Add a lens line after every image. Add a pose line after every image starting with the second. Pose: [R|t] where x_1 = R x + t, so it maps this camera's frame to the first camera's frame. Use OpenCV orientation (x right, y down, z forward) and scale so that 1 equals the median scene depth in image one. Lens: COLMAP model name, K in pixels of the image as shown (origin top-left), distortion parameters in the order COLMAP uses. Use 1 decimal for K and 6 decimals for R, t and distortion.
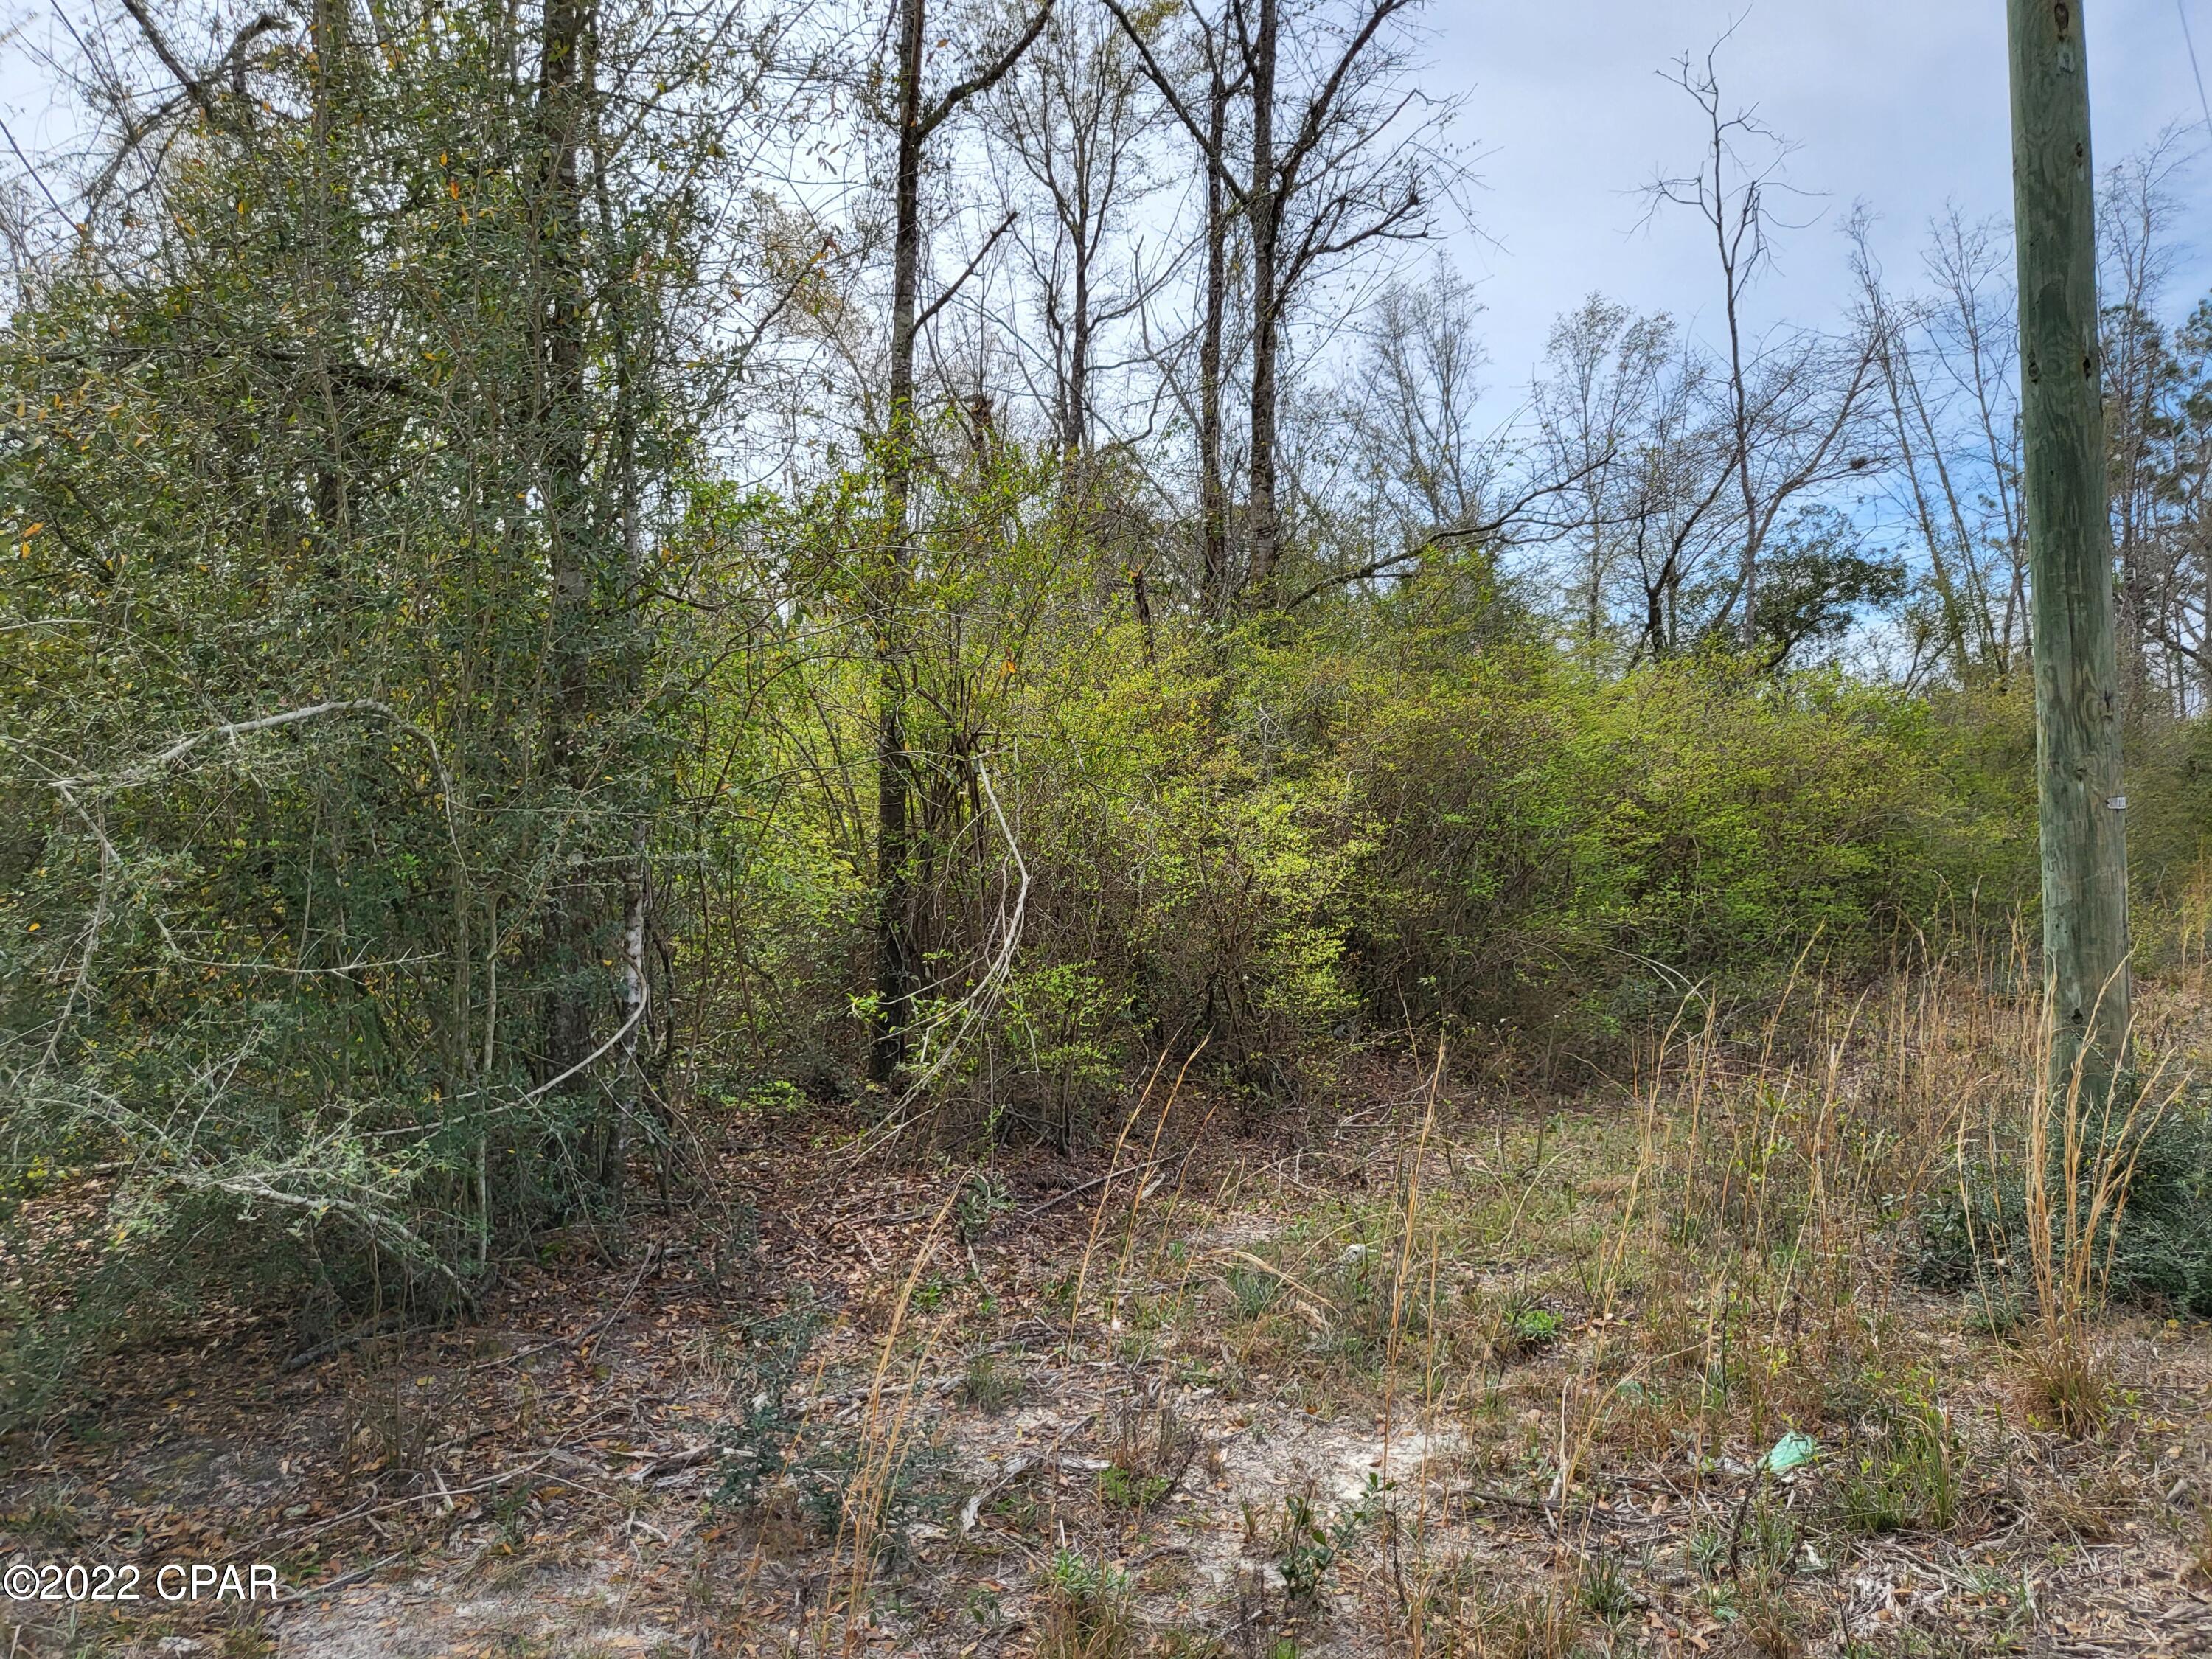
lens RADIAL K [[1732.8, 0, 1119.7], [0, 1732.8, 817.3], [0, 0, 1]] dist [-0.018661, 0.049617]
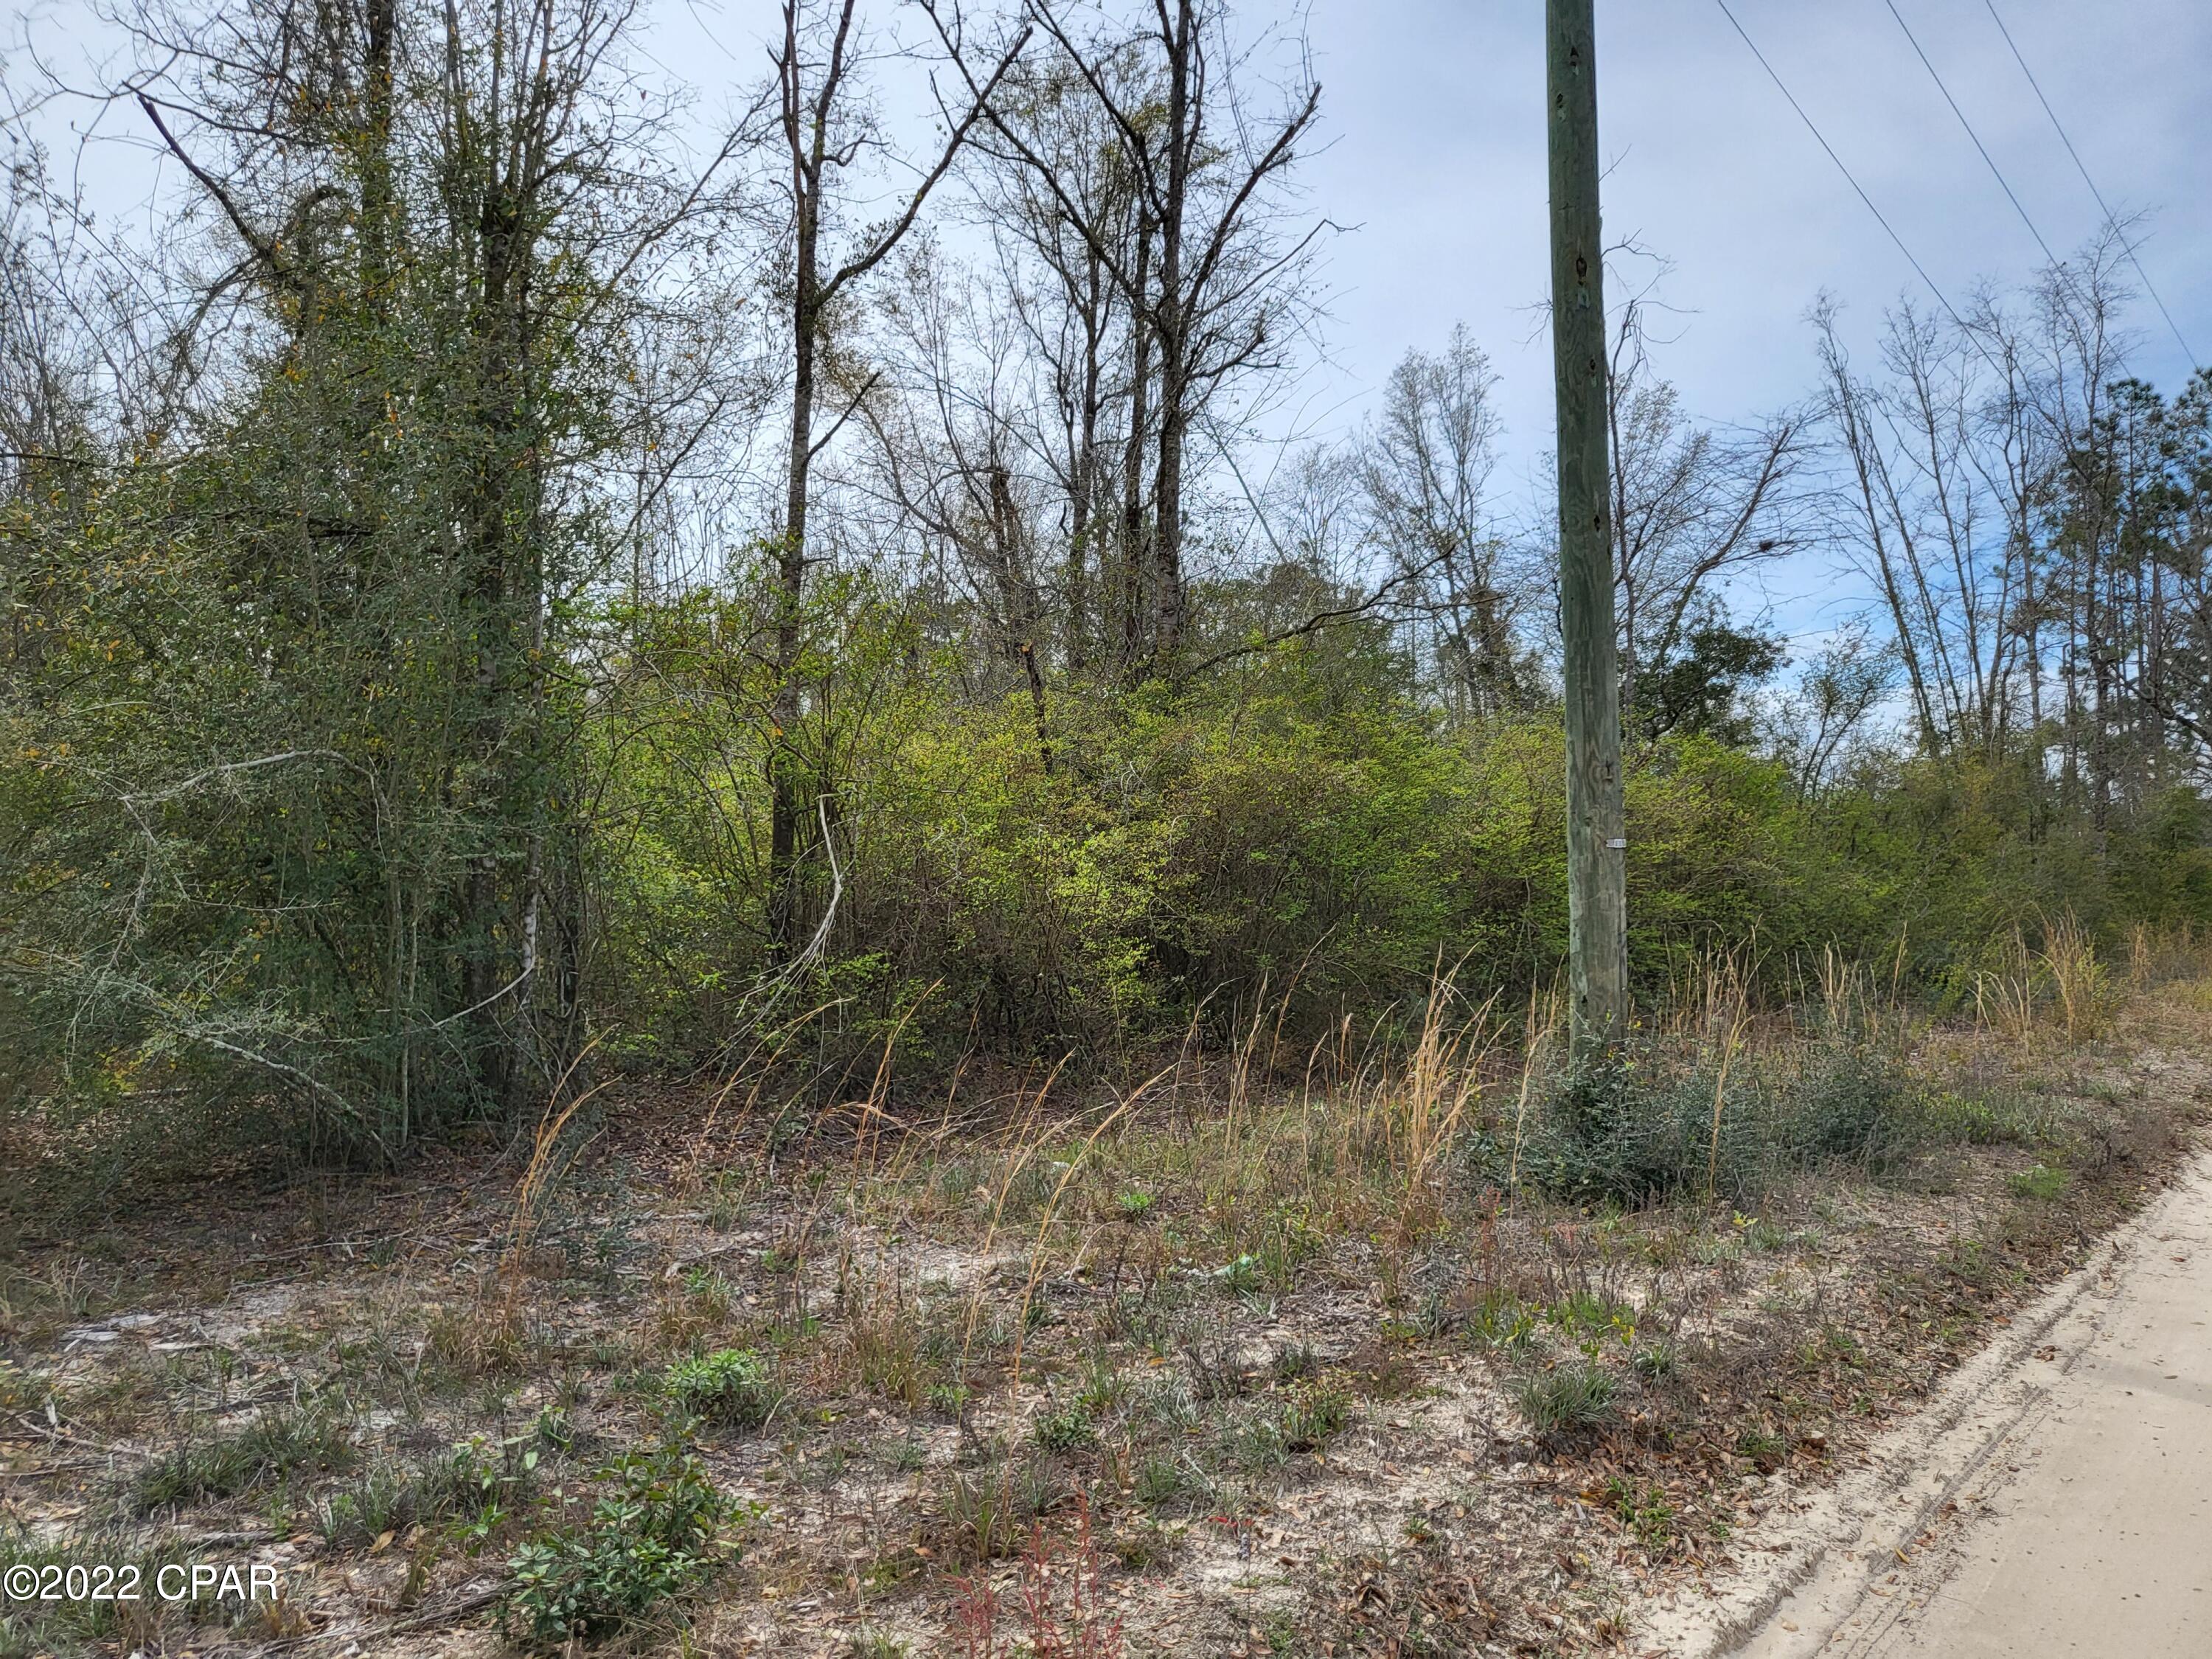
lens RADIAL K [[1732.8, 0, 1104.2], [0, 1732.8, 830.4], [0, 0, 1]] dist [-0.018661, 0.049617]
pose [[0.998828, 0.017071, -0.045289, 0.094554], [-0.018070, 0.999600, -0.021746, 0.007028], [0.044900, 0.022539, 0.998737, -0.144967]]
